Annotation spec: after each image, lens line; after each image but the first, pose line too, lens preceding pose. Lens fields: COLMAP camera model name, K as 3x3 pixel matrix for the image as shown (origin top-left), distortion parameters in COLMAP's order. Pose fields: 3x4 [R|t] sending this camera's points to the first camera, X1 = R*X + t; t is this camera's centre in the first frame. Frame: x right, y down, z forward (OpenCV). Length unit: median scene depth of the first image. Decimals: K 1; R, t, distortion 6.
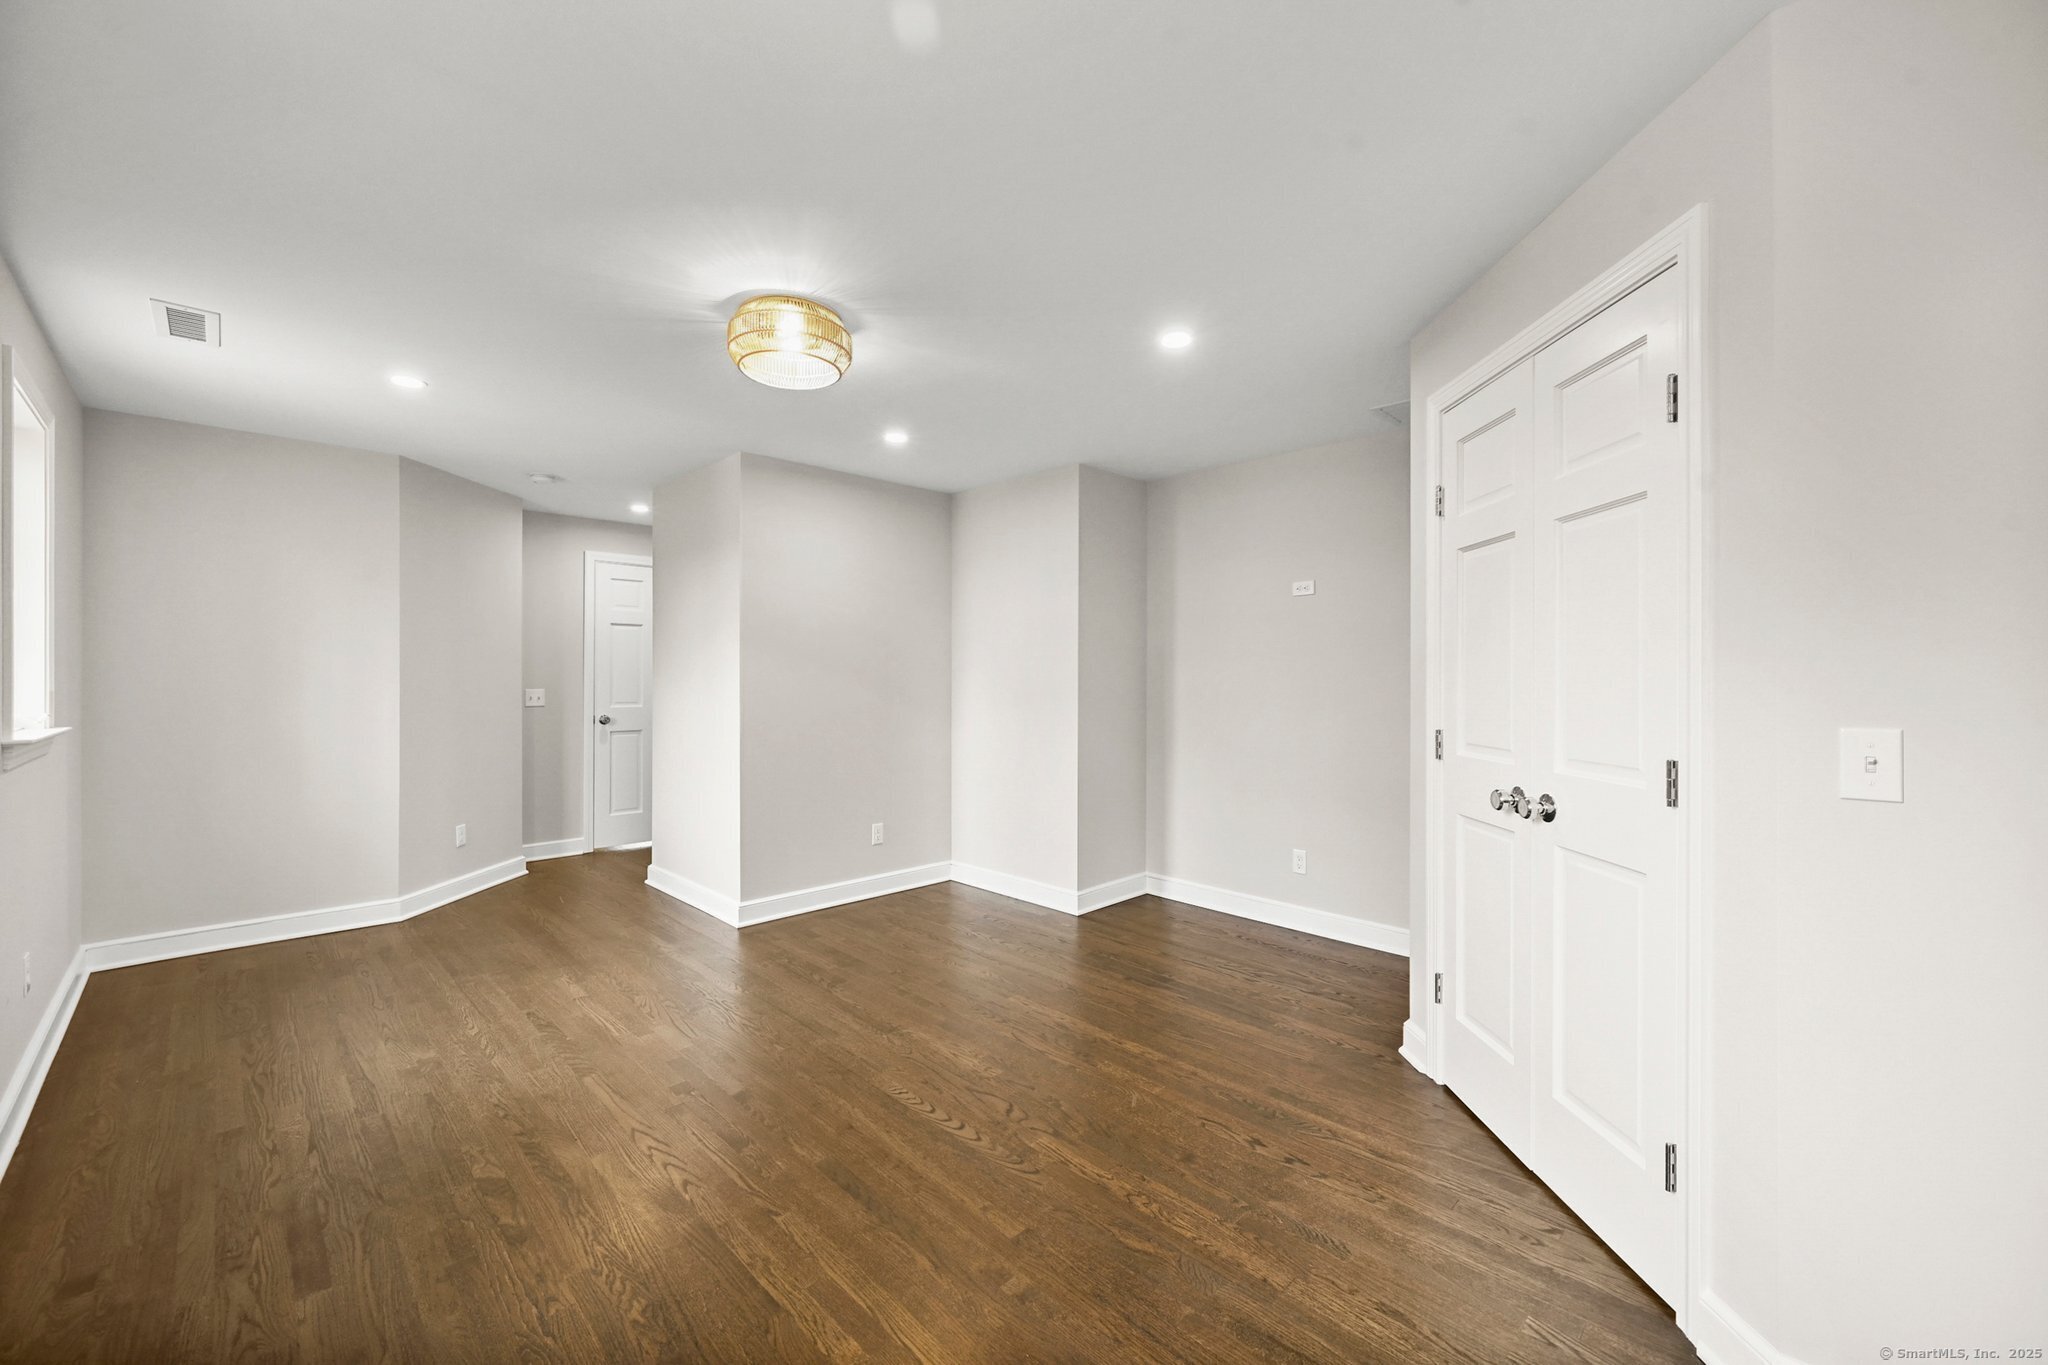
lens RADIAL K [[820.7, 0, 1021.4], [0, 820.7, 677.6], [0, 0, 1]] dist [0.002164, -0.000465]
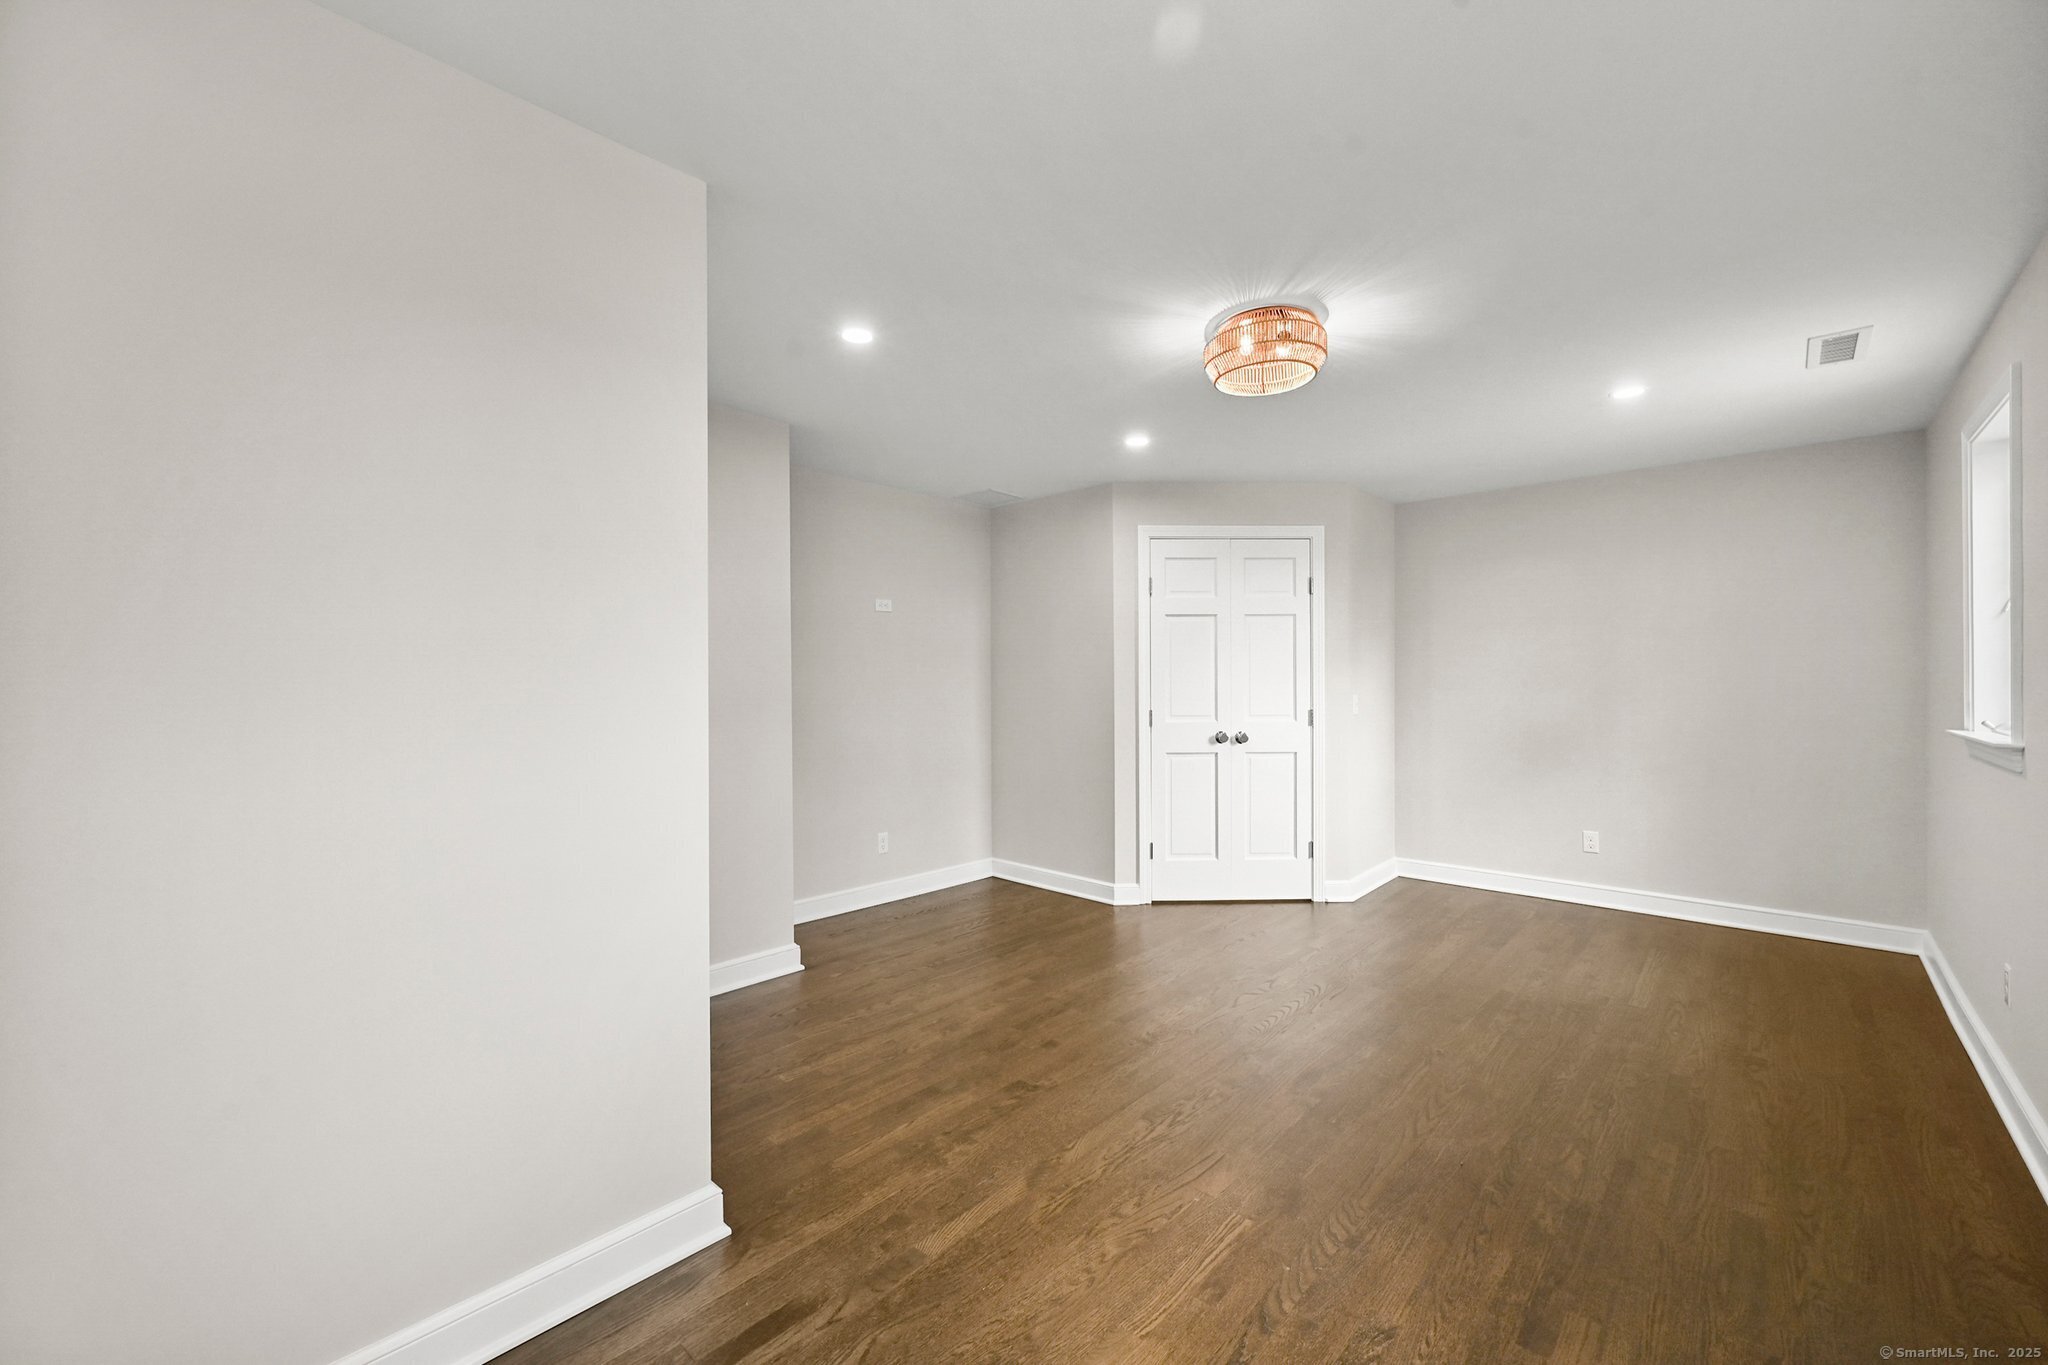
lens RADIAL K [[820.7, 0, 1021.2], [0, 820.7, 680.0], [0, 0, 1]] dist [0.002164, -0.000465]
pose [[-0.056753, 0.001616, 0.998387, -1.252605], [0.003470, 0.999993, -0.001421, -0.002178], [-0.998382, 0.003384, -0.056758, 1.334377]]
